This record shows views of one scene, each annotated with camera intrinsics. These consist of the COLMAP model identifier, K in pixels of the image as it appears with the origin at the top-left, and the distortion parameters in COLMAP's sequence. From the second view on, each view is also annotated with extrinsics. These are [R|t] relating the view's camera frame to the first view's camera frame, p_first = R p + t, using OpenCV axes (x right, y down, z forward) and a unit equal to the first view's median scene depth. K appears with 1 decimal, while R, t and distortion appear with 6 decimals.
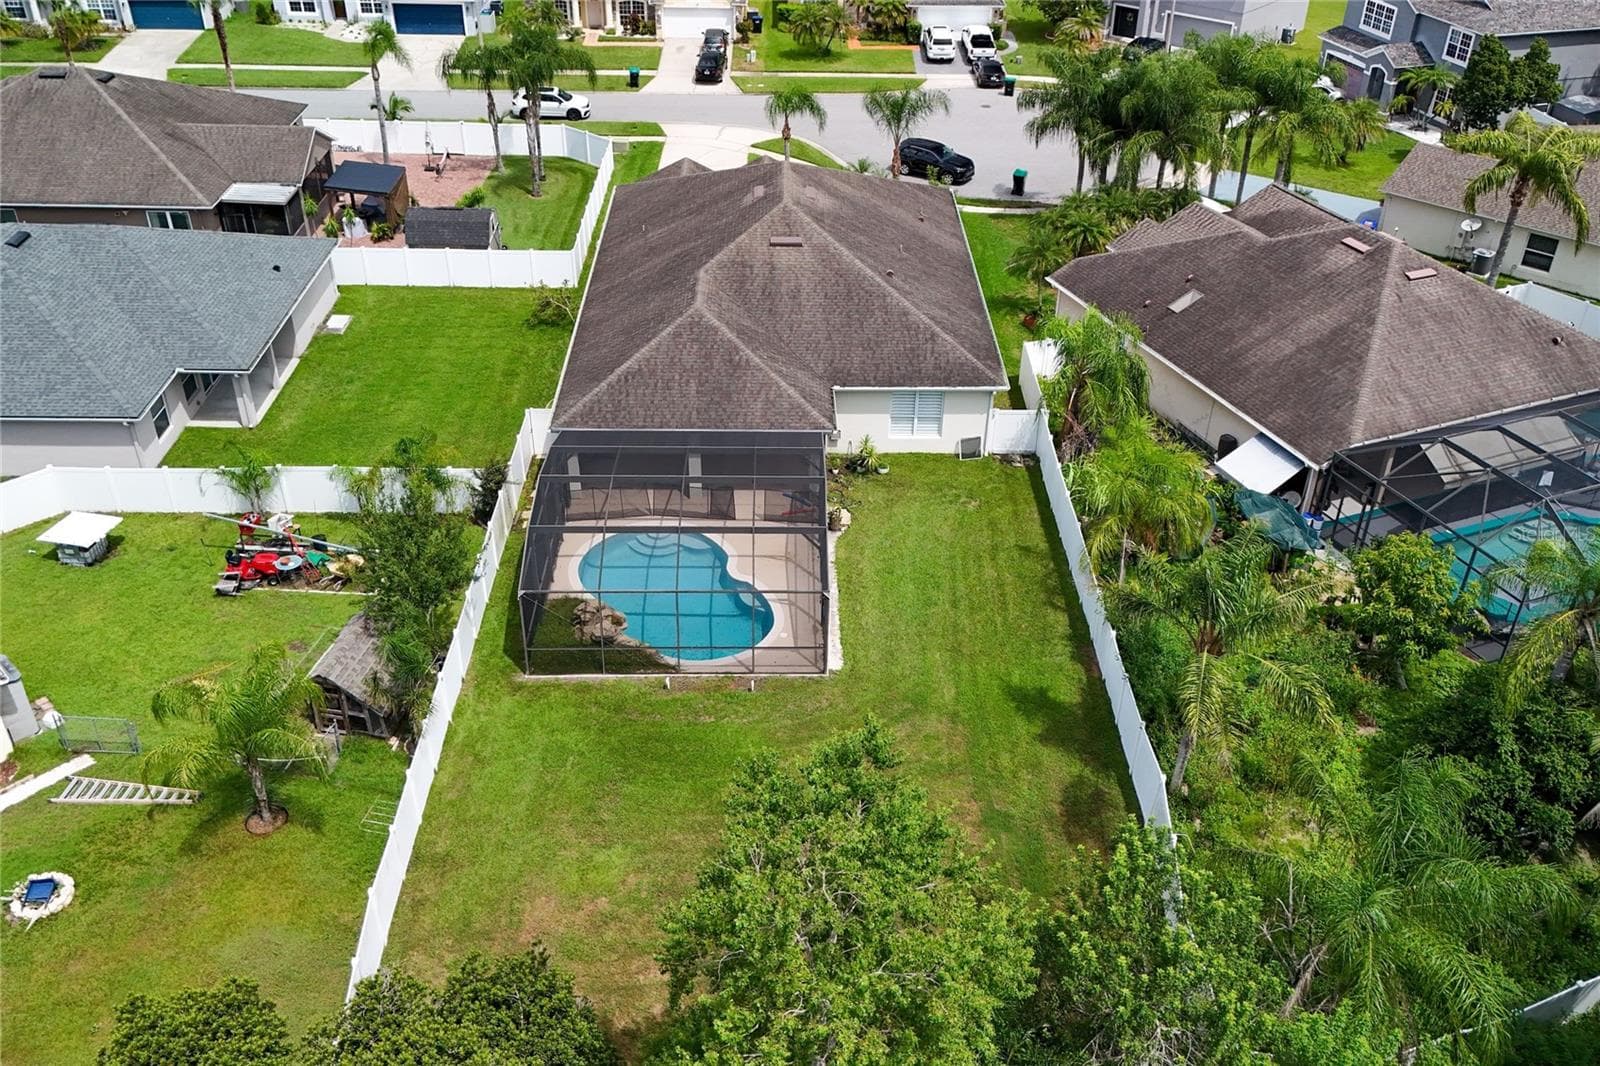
lens RADIAL K [[1508.6, 0, 806.5], [0, 1508.6, 525.2], [0, 0, 1]] dist [0.036015, 0.000000]
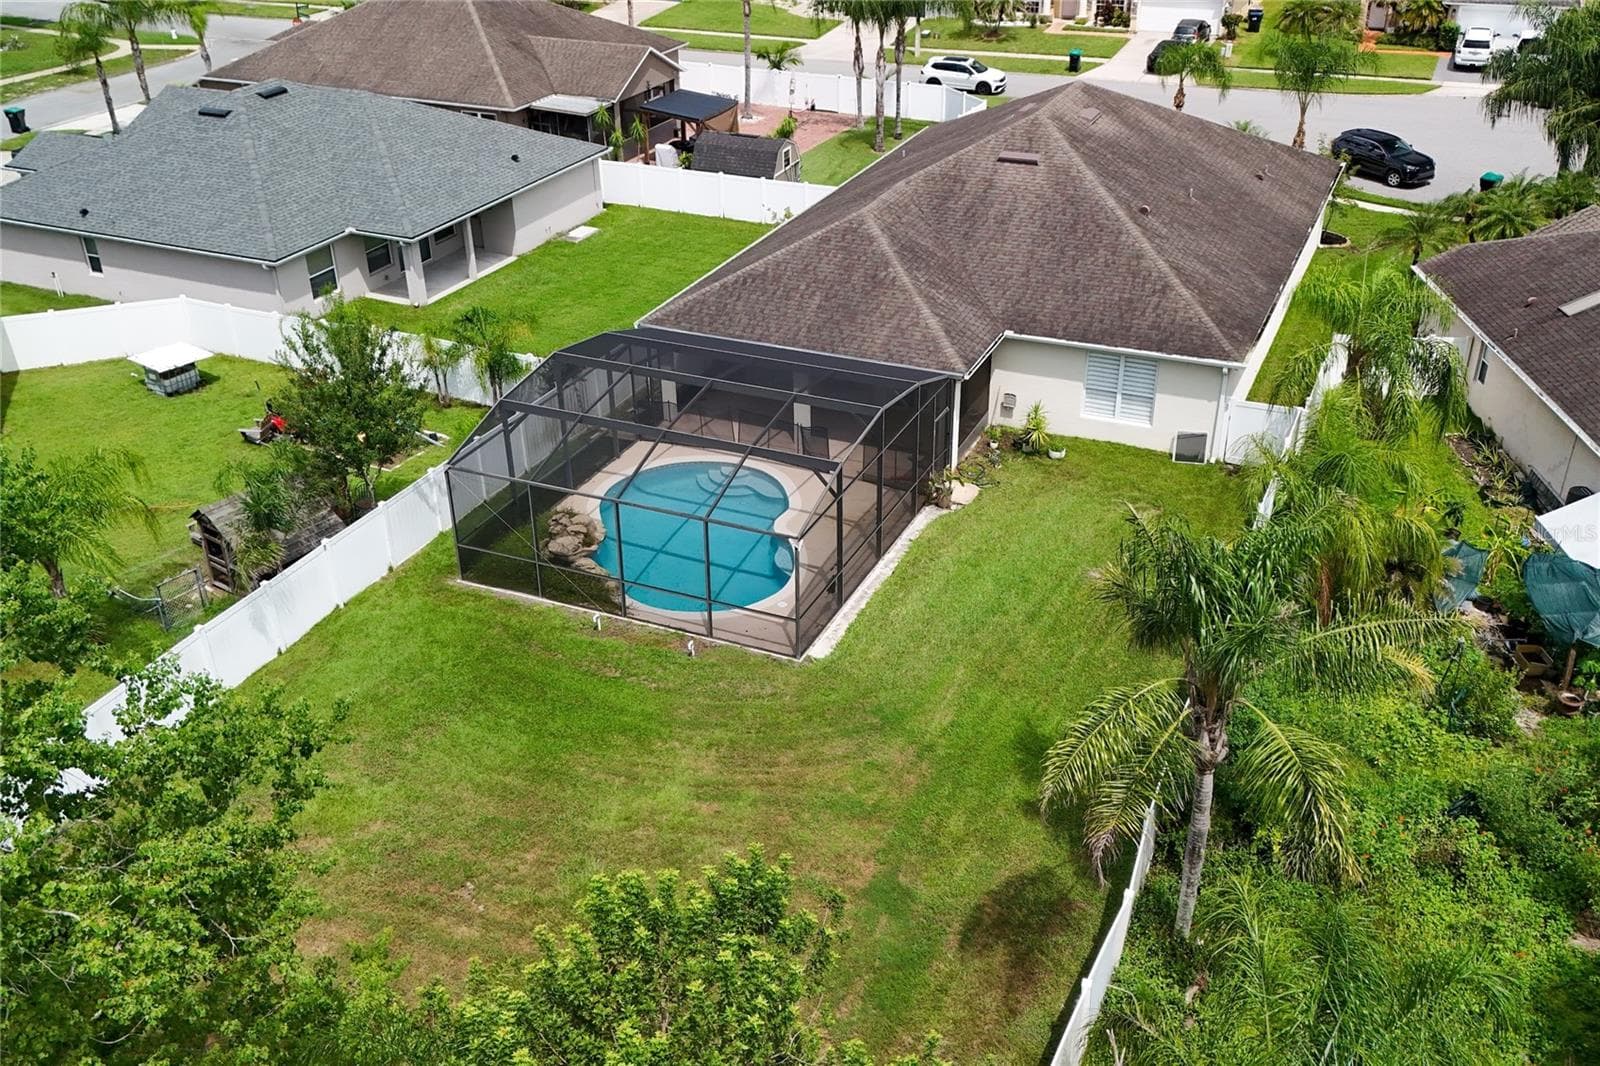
lens RADIAL K [[1508.6, 0, 777.2], [0, 1508.6, 548.2], [0, 0, 1]] dist [0.036015, 0.000000]
pose [[0.897464, 0.185374, -0.400243, 0.229429], [-0.207318, 0.978202, -0.011813, 0.045731], [0.389329, 0.093579, 0.916333, 0.258488]]
